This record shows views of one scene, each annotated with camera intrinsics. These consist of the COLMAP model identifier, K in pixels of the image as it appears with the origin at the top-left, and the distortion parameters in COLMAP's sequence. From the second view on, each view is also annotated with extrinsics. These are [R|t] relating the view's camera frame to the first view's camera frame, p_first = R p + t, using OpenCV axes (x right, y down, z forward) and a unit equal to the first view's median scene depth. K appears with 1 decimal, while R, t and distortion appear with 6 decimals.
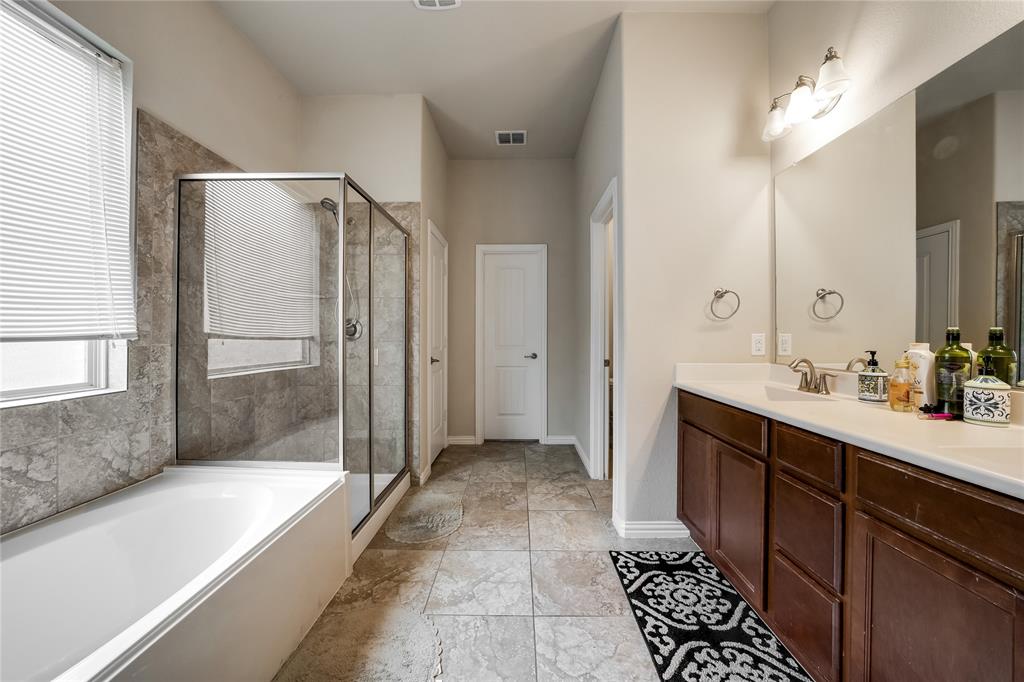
lens RADIAL K [[361.9, 0, 514.2], [0, 361.9, 337.8], [0, 0, 1]] dist [-0.032277, 0.007179]
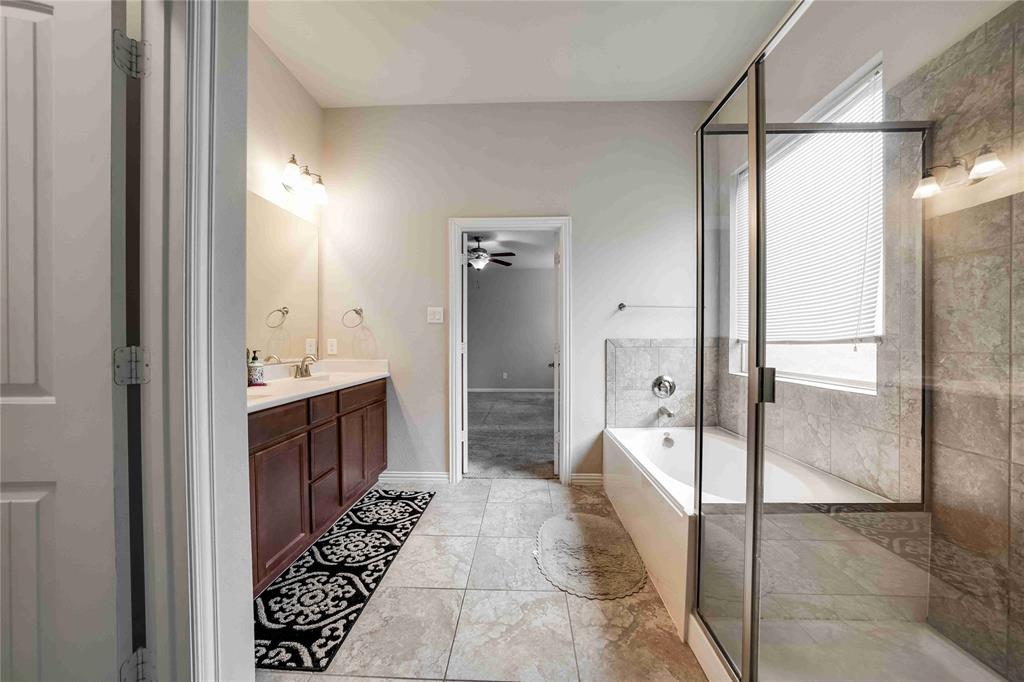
lens RADIAL K [[361.9, 0, 514.2], [0, 361.9, 337.8], [0, 0, 1]] dist [-0.032277, 0.007179]
pose [[-0.999861, 0.001366, 0.016587, -0.113047], [0.001252, 0.999975, -0.006933, -0.005186], [-0.016596, -0.006911, -0.999838, 2.026663]]
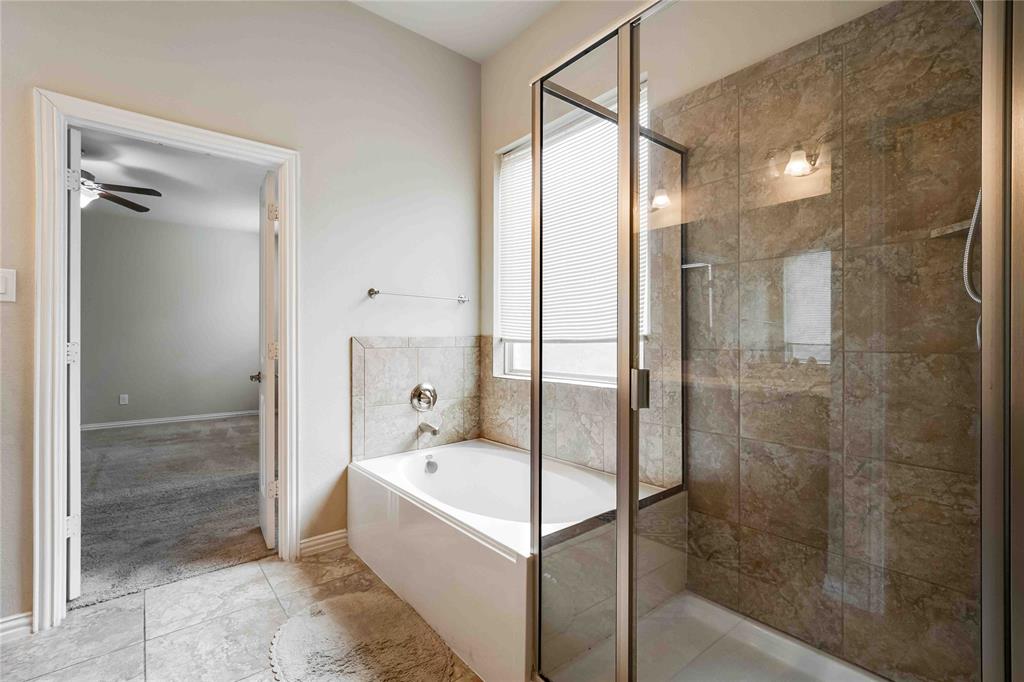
lens RADIAL K [[454.1, 0, 510.5], [0, 454.1, 335.0], [0, 0, 1]] dist [-0.003542, 0.000551]
pose [[-0.766171, -0.005361, -0.642614, 0.072980], [-0.000214, 0.999967, -0.008087, -0.005279], [0.642636, -0.006058, -0.766147, 1.807803]]
